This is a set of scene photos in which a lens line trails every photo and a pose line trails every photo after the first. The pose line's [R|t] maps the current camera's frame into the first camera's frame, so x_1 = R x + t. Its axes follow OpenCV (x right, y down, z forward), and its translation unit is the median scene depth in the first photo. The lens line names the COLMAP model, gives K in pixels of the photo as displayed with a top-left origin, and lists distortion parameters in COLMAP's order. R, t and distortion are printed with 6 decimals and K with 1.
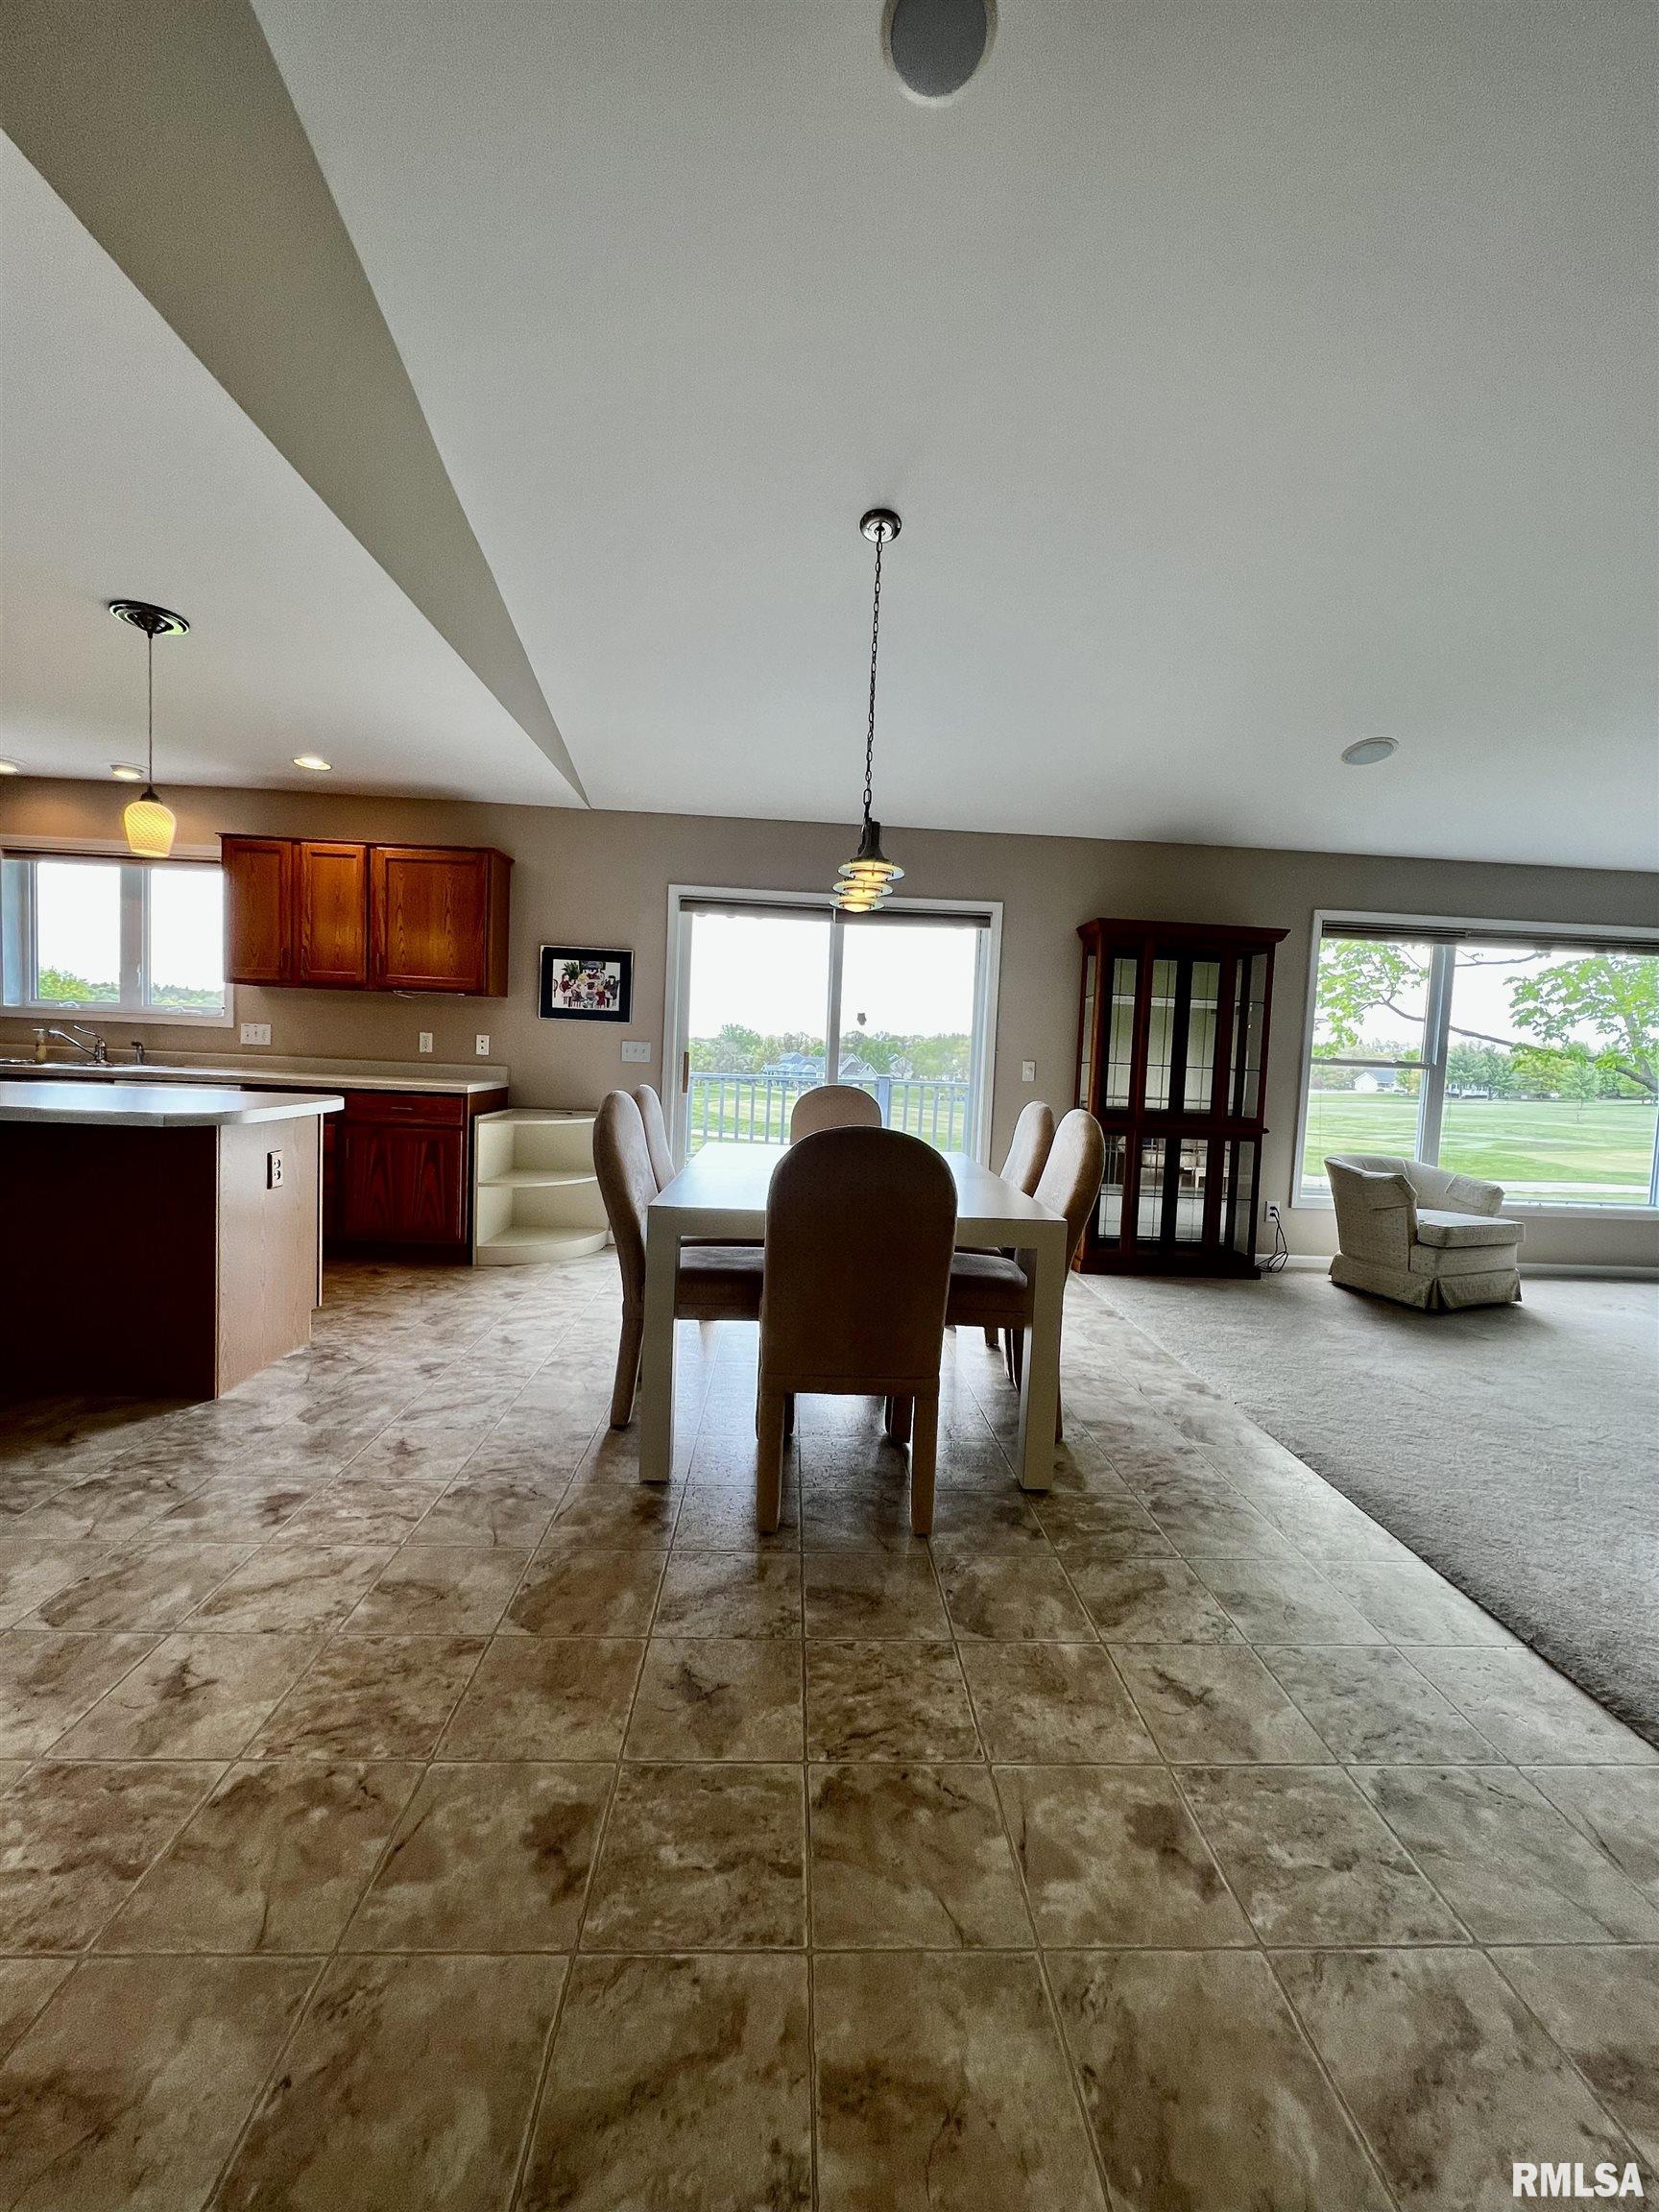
lens RADIAL K [[883.1, 0, 832.5], [0, 883.1, 1102.7], [0, 0, 1]] dist [-0.003035, 0.001267]
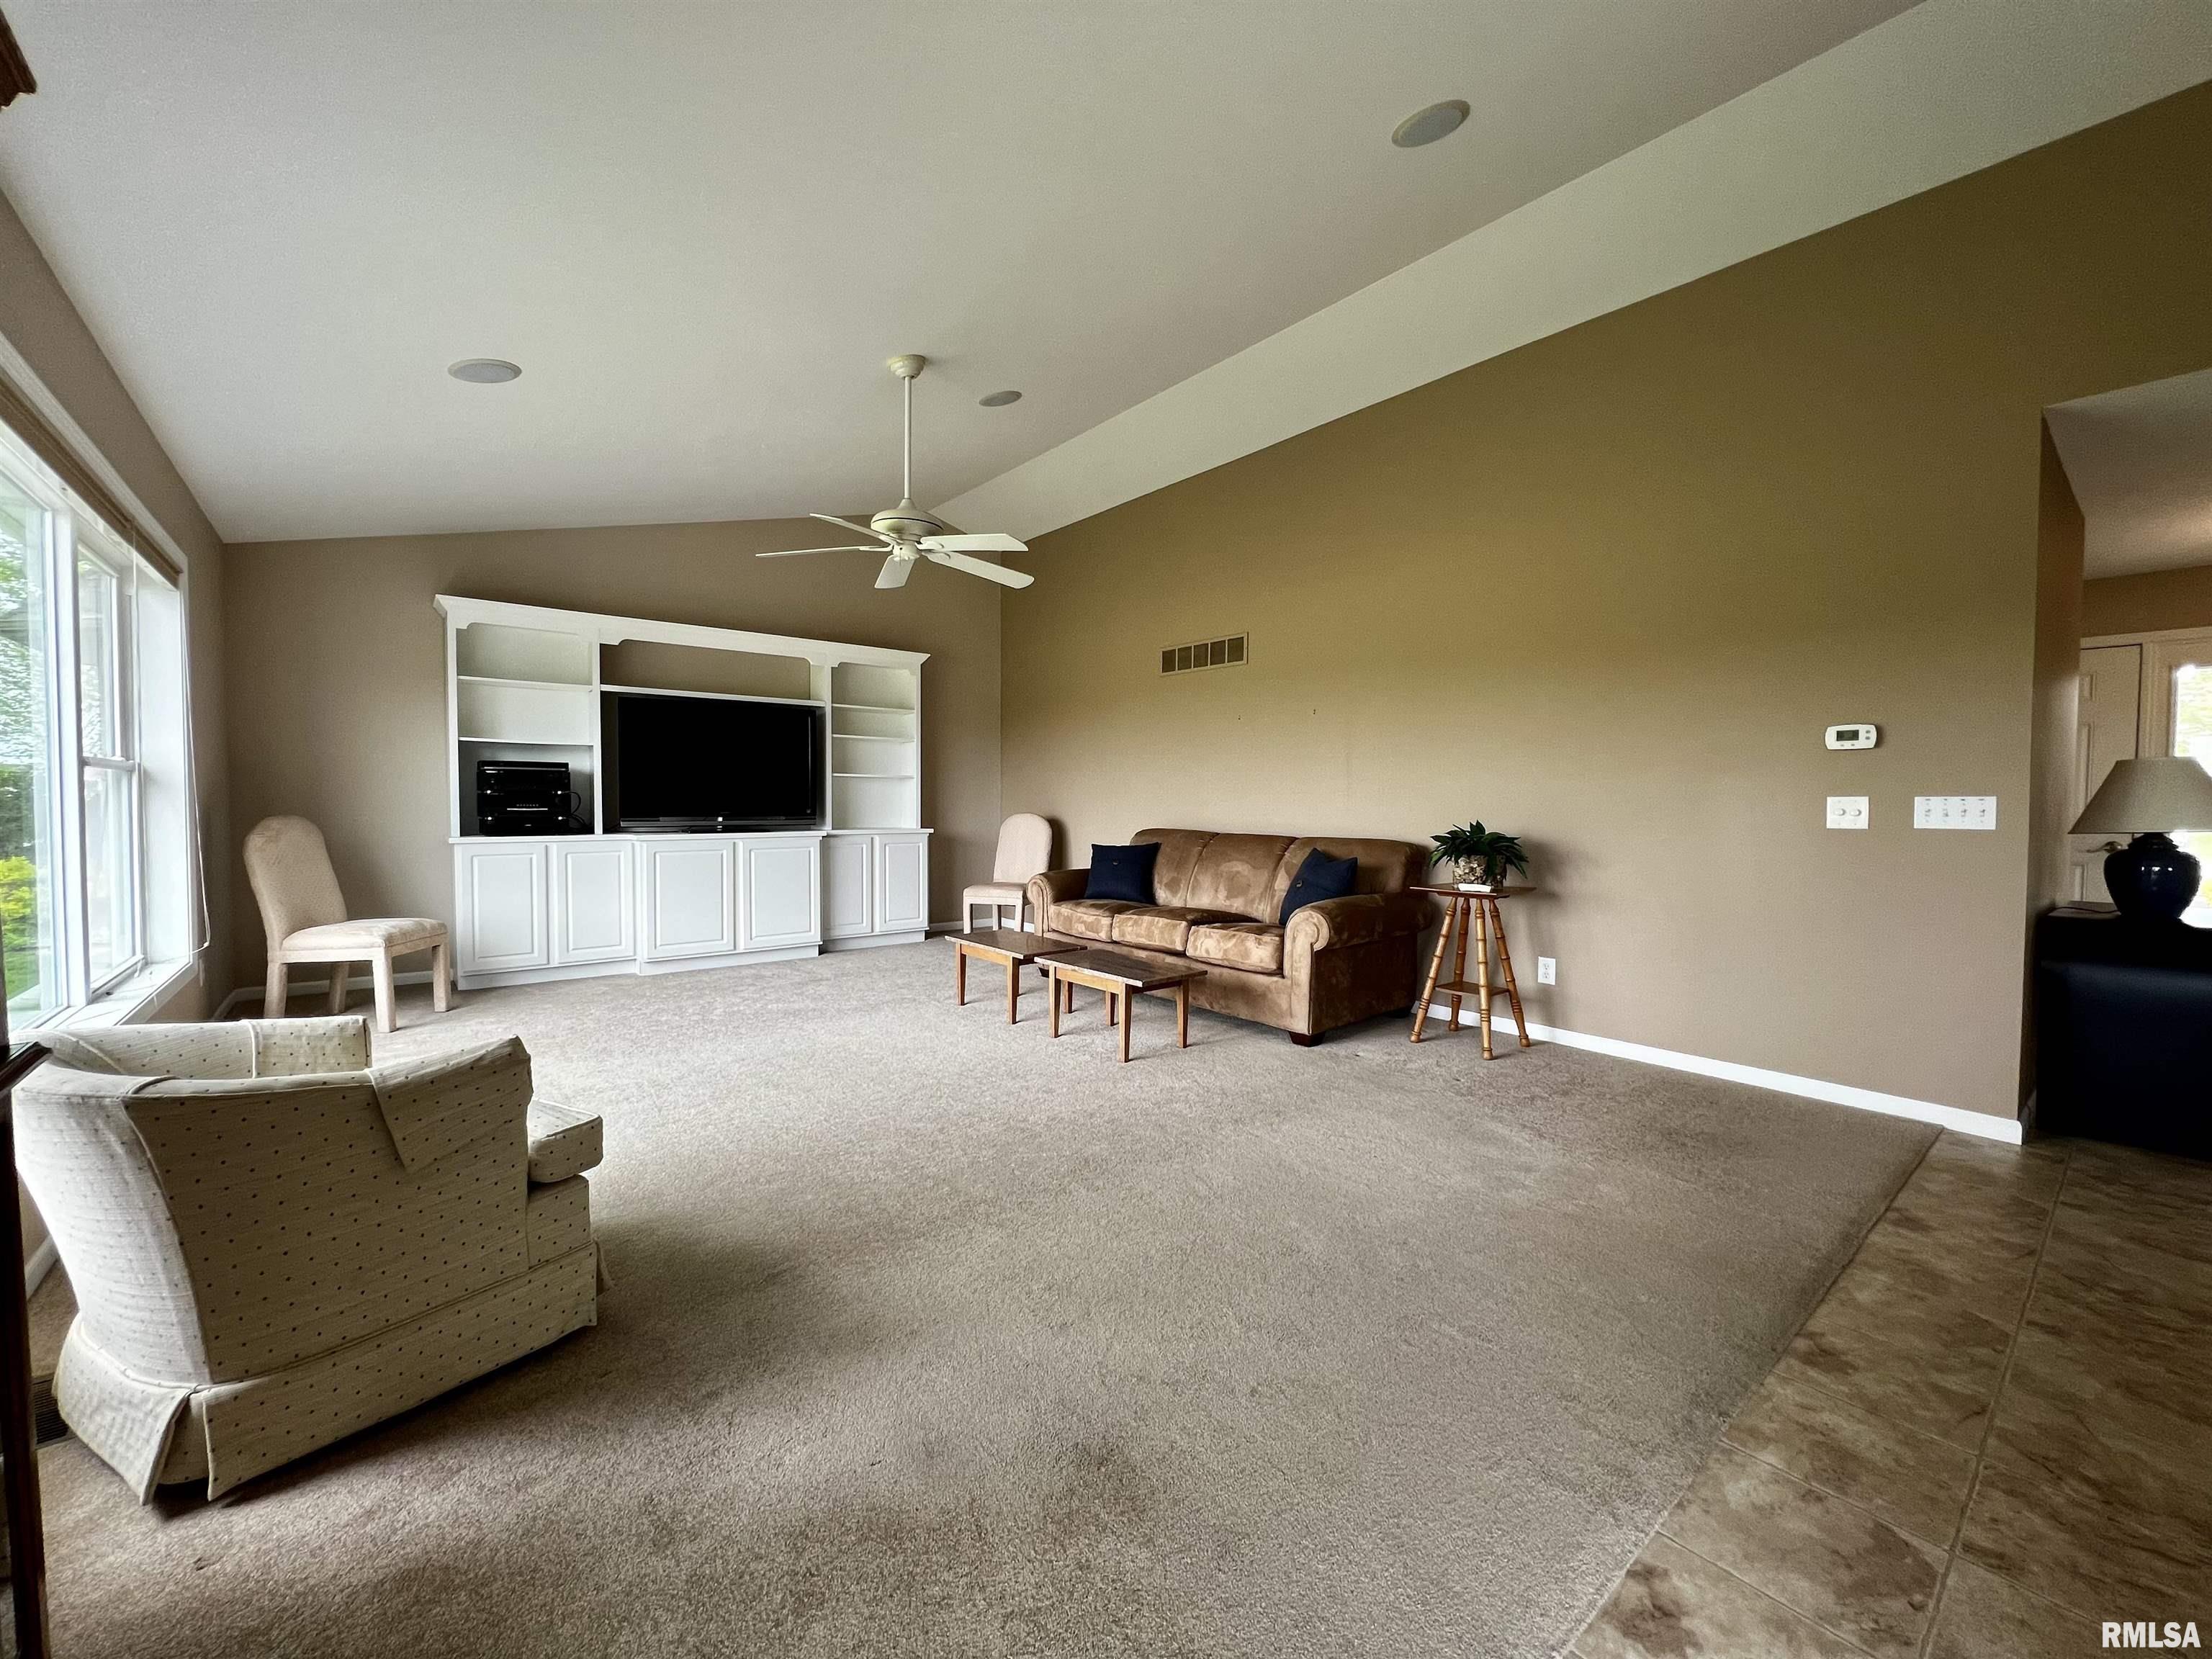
lens RADIAL K [[883.1, 0, 1102.5], [0, 883.1, 826.3], [0, 0, 1]] dist [-0.003035, 0.001267]
pose [[-0.596310, -0.074339, 0.799305, 0.209846], [0.016643, 0.994344, 0.104895, -0.043172], [-0.802582, 0.075853, -0.591700, 1.043884]]
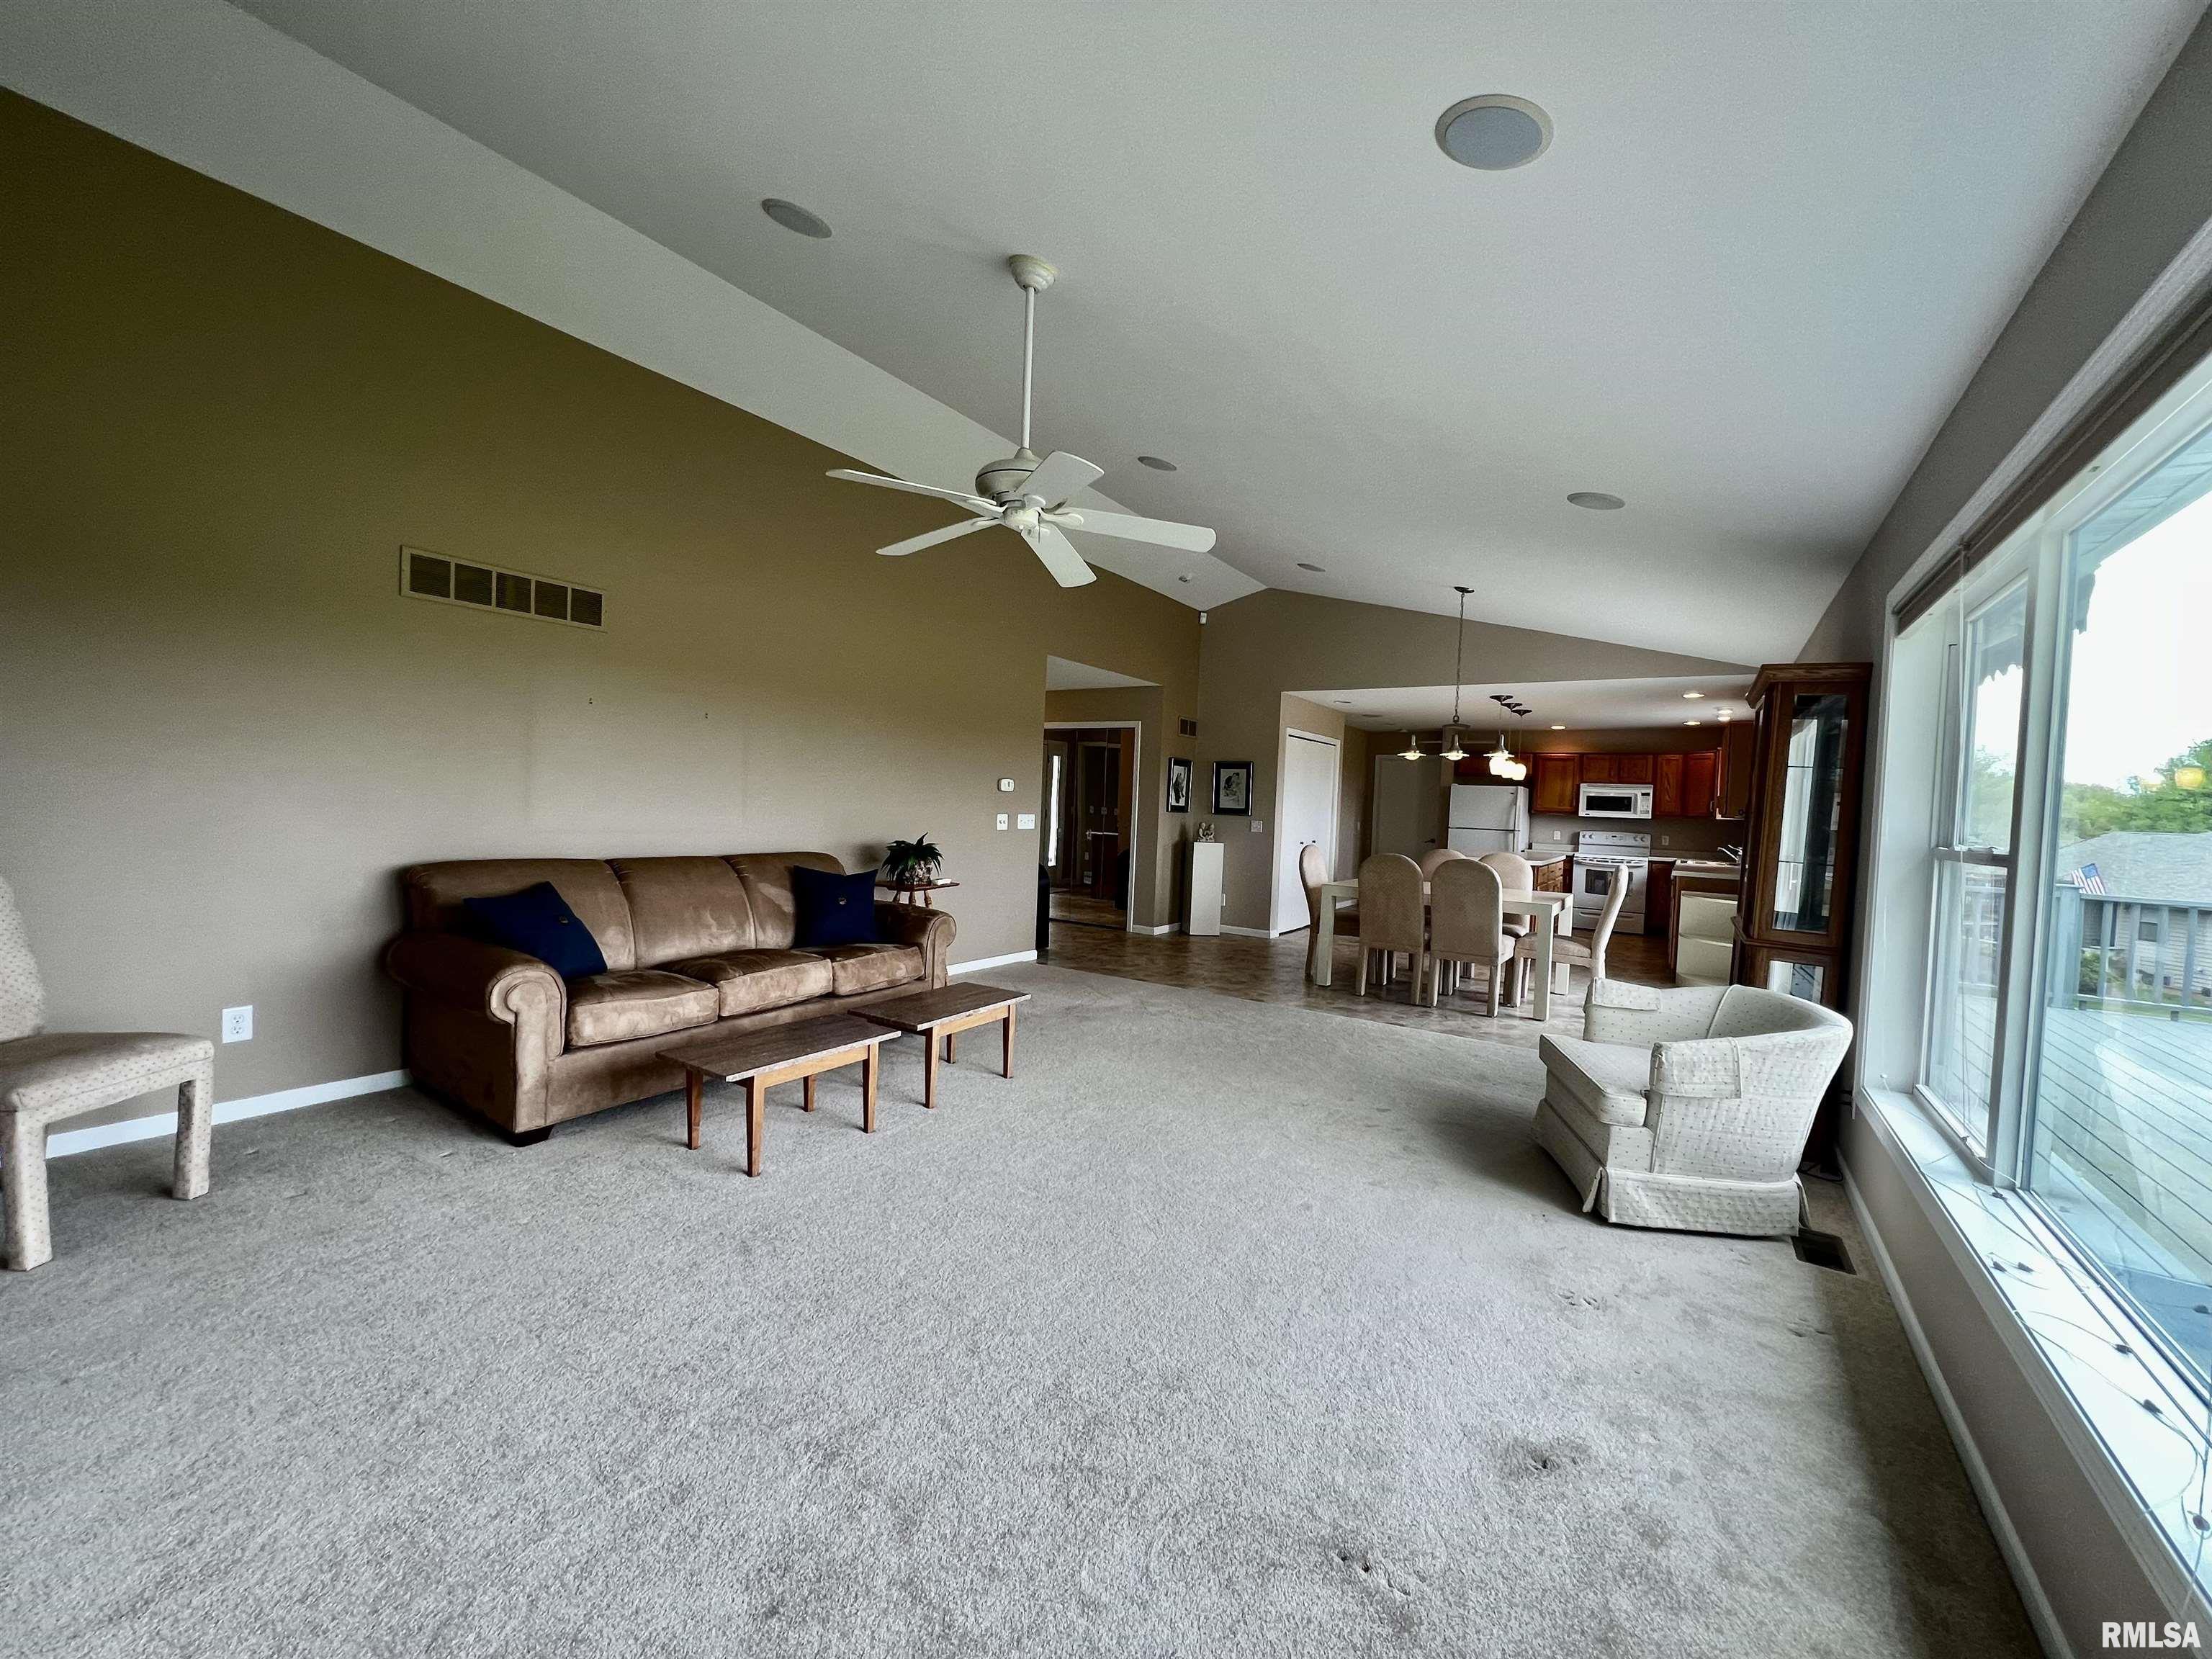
lens RADIAL K [[883.1, 0, 1102.5], [0, 883.1, 826.3], [0, 0, 1]] dist [-0.003035, 0.001267]
pose [[-0.588928, -0.047941, -0.806762, 1.585881], [-0.119569, 0.992422, 0.028311, -0.021615], [0.799292, 0.113137, -0.590197, 1.128684]]
